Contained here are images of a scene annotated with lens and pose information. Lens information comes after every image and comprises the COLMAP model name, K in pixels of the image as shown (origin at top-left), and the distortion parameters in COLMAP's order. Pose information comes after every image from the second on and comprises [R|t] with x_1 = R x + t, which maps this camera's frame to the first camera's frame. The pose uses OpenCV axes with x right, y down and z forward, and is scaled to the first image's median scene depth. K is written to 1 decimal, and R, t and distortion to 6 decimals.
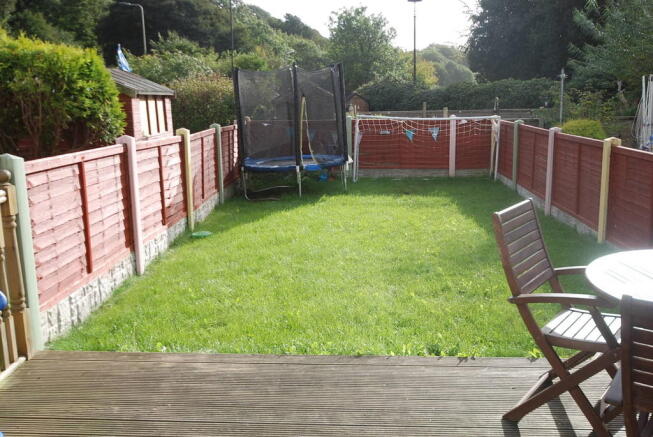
lens RADIAL K [[661.5, 0, 324.4], [0, 661.5, 218.3], [0, 0, 1]] dist [0.008374, 0.000000]
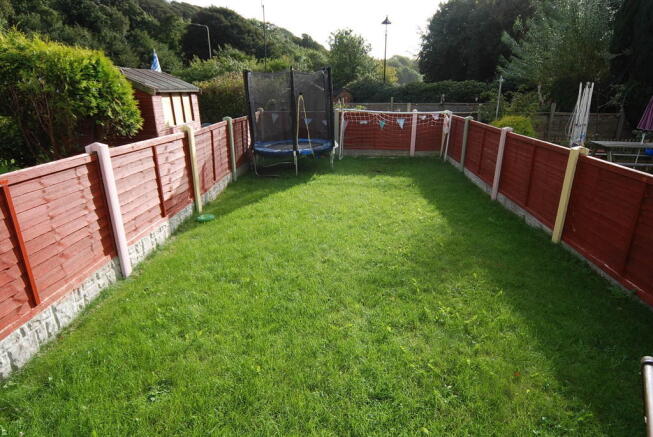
lens RADIAL K [[384.4, 0, 331.6], [0, 384.4, 221.9], [0, 0, 1]] dist [-0.007661, 0.000906]
pose [[0.999848, 0.009379, 0.014709, 0.023929], [-0.011516, 0.988206, 0.152699, -0.064380], [-0.013104, -0.152845, 0.988163, 0.271630]]
